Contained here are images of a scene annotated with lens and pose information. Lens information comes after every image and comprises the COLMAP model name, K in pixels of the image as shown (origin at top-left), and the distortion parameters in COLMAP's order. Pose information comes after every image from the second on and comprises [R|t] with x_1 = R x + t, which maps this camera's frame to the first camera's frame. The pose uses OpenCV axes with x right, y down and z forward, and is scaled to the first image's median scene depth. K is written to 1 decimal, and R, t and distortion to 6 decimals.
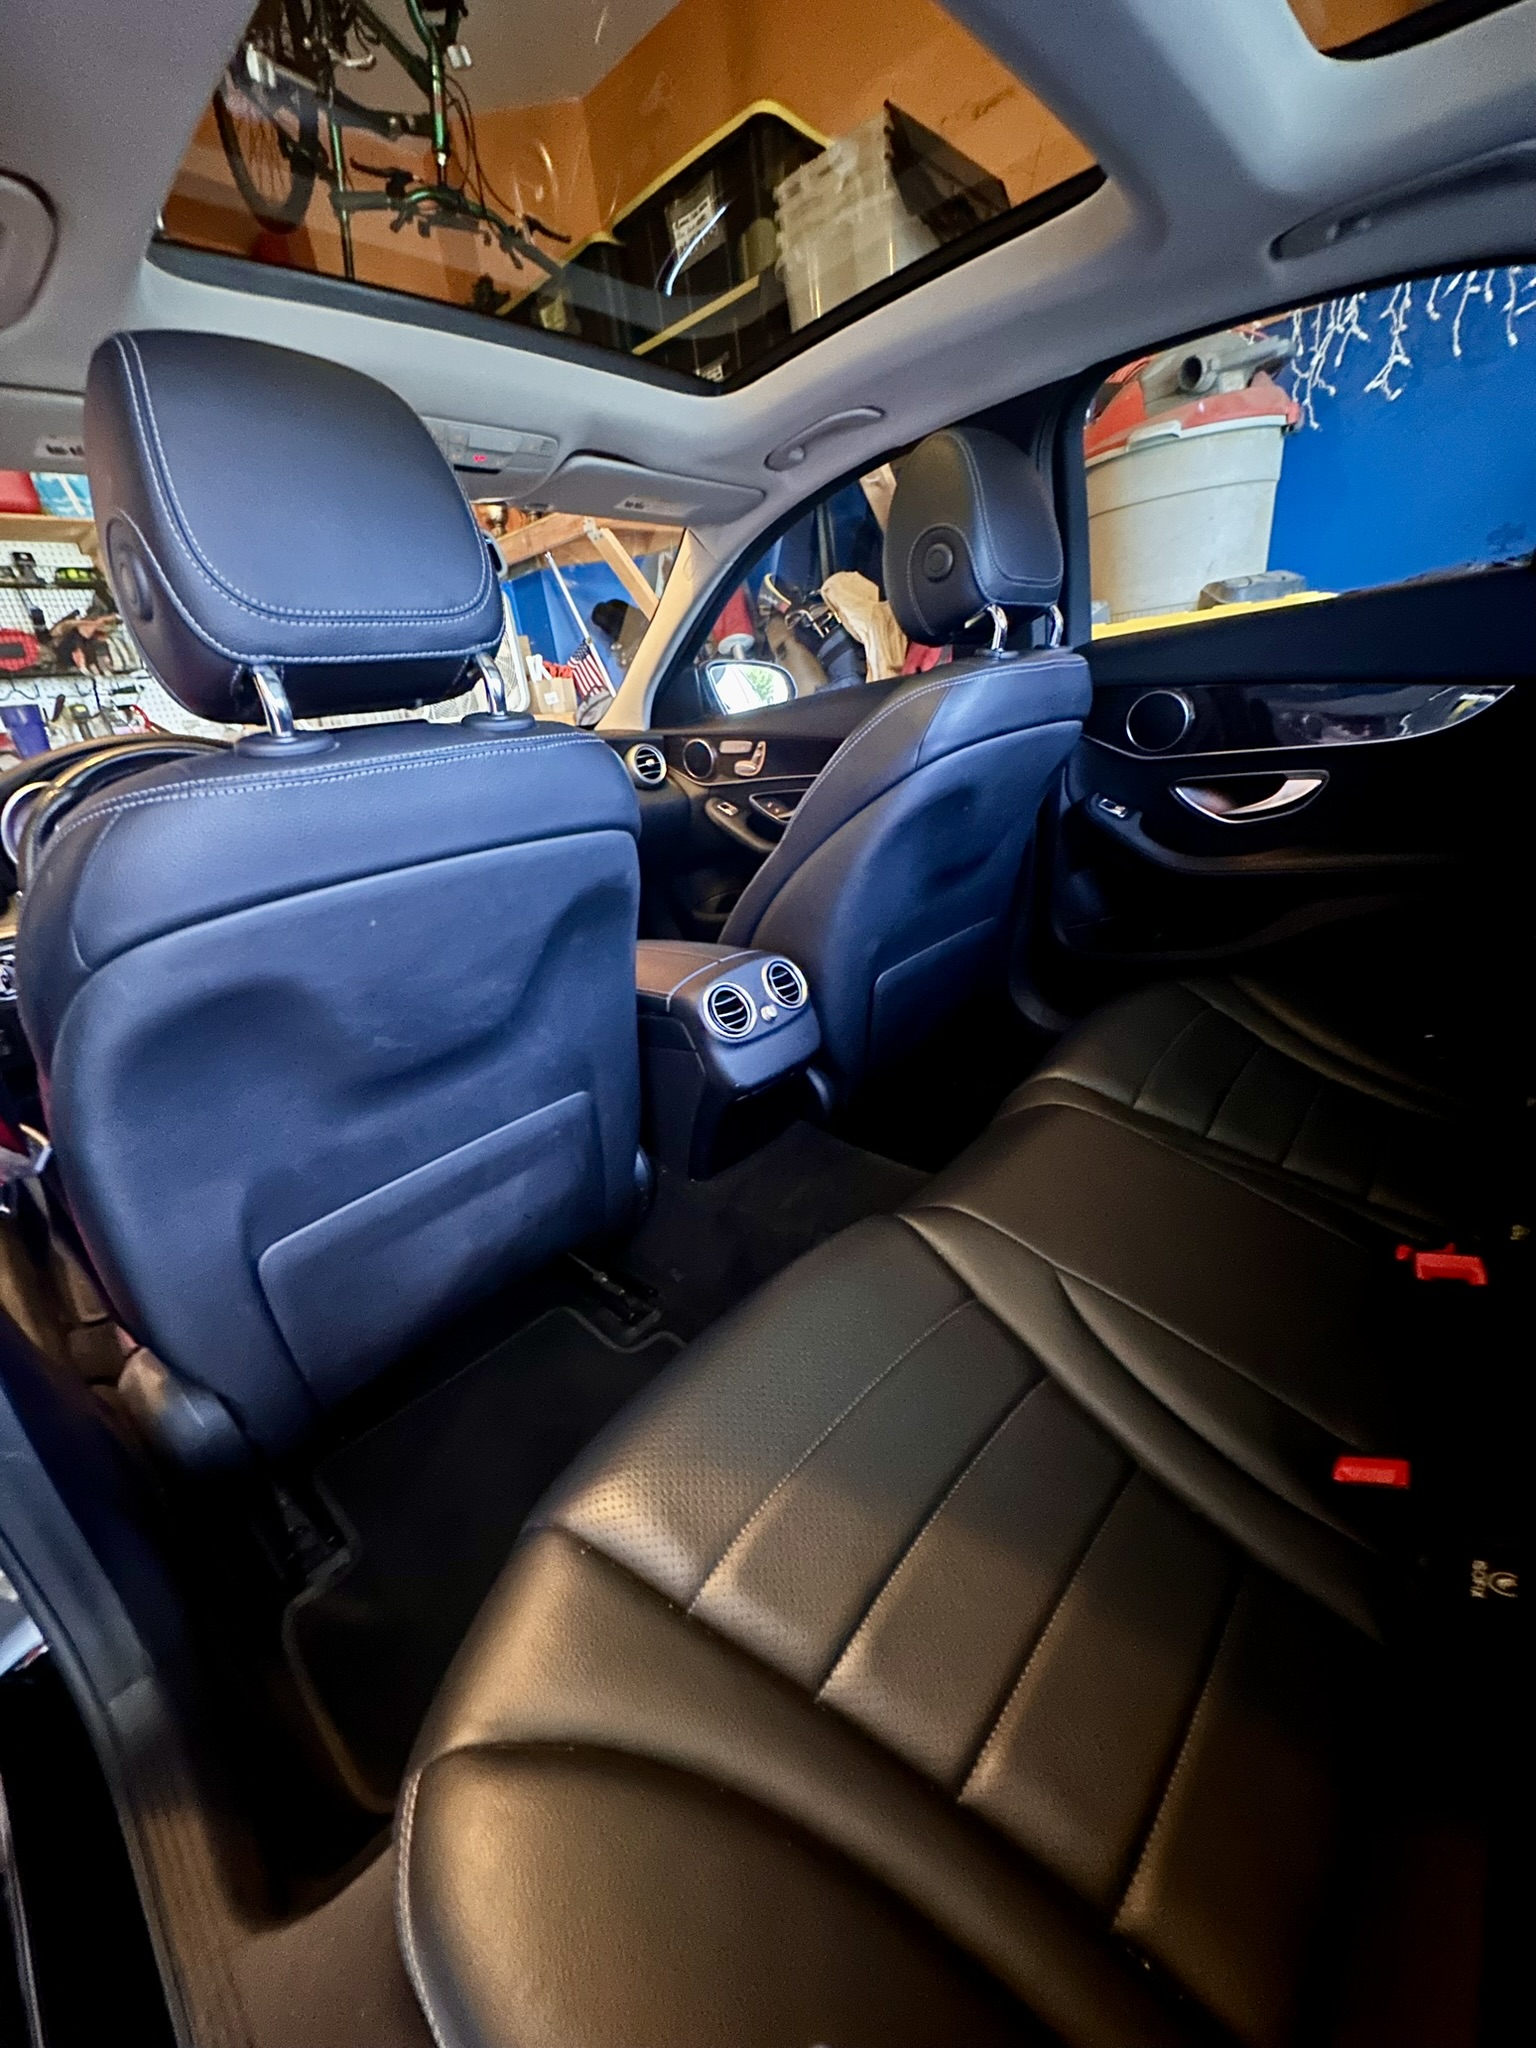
lens RADIAL K [[827.3, 0, 771.3], [0, 827.3, 1014.5], [0, 0, 1]] dist [-0.003068, -0.000415]
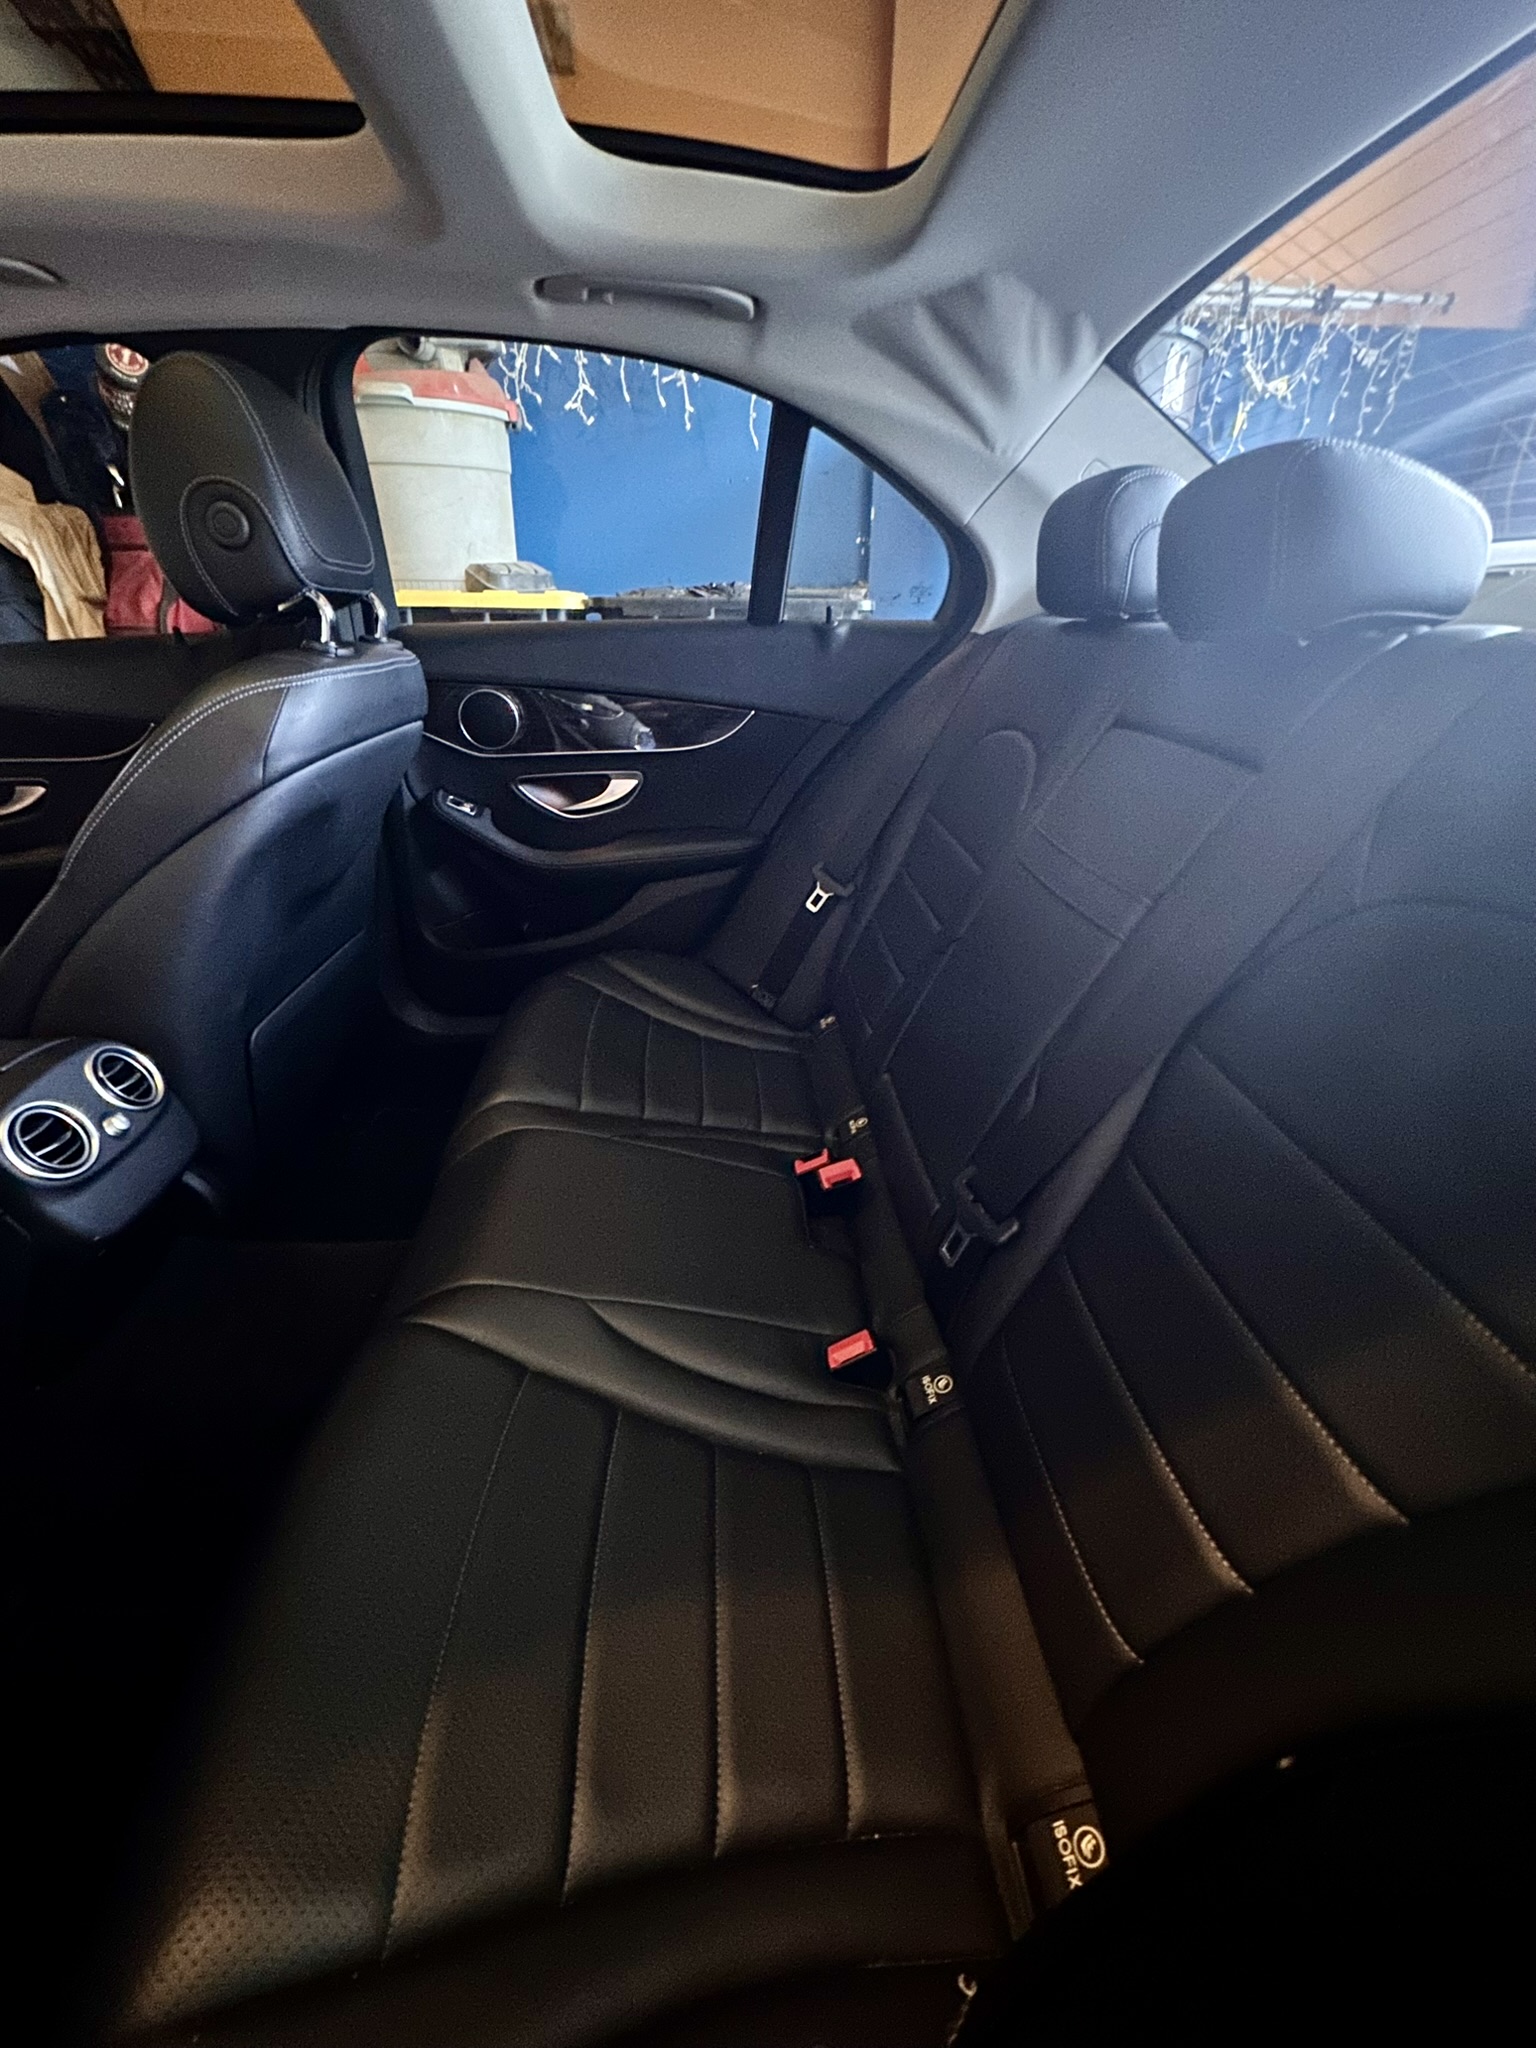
lens RADIAL K [[827.3, 0, 781.6], [0, 827.3, 1012.6], [0, 0, 1]] dist [-0.003068, -0.000415]
pose [[0.678521, -0.208976, 0.704229, -0.086539], [0.171029, 0.977277, 0.125216, -0.080481], [-0.714394, 0.035482, 0.698843, 0.059994]]
